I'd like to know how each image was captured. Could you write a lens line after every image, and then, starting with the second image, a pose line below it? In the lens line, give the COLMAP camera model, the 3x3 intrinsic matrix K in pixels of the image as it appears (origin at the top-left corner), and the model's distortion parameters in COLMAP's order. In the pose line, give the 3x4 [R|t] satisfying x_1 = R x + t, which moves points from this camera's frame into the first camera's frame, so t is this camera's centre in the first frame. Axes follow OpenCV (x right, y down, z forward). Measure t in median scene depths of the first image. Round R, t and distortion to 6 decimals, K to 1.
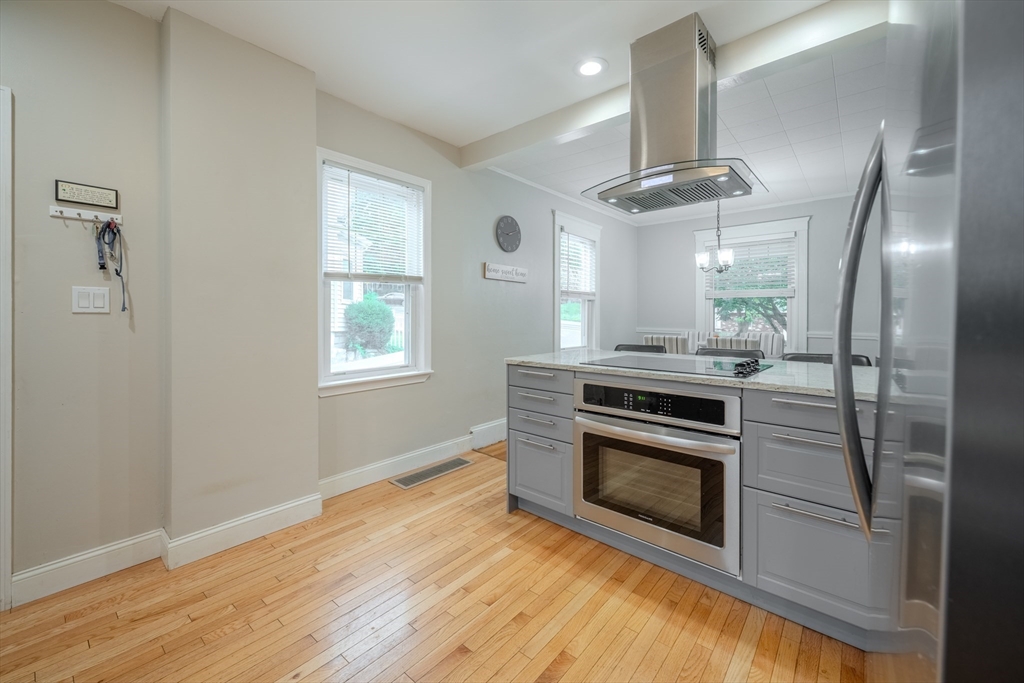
lens RADIAL K [[403.1, 0, 548.0], [0, 403.1, 320.0], [0, 0, 1]] dist [0.003311, -0.000145]
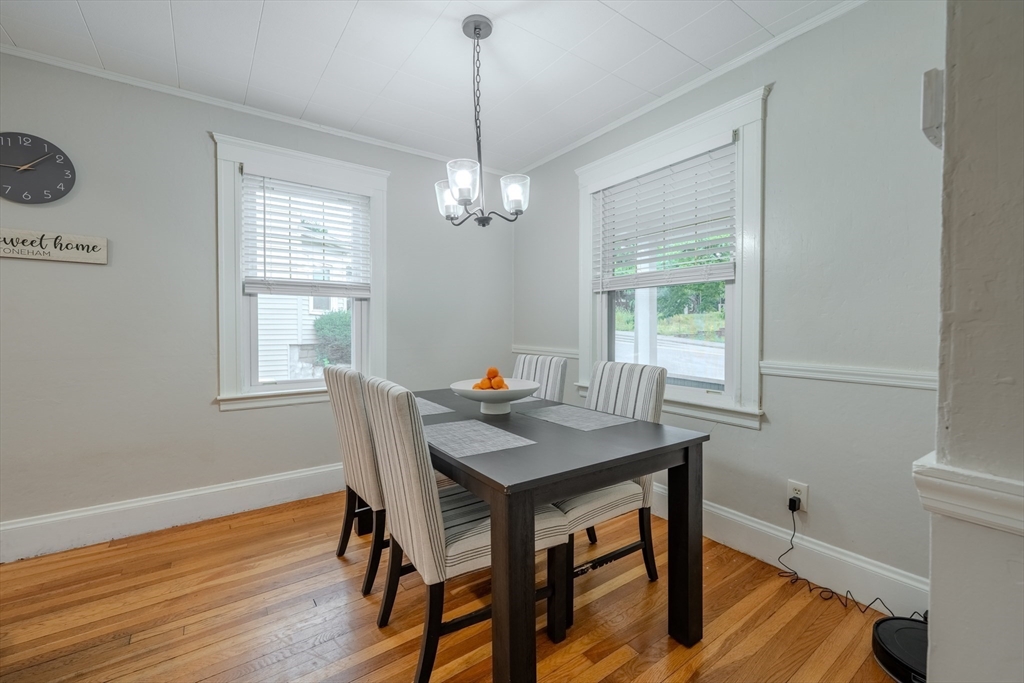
lens RADIAL K [[403.1, 0, 541.1], [0, 403.1, 327.8], [0, 0, 1]] dist [0.003311, -0.000145]
pose [[0.962976, -0.003996, -0.269559, 1.263146], [0.001772, 0.999962, -0.008493, -0.004232], [0.269583, 0.007701, 0.962946, 1.256575]]
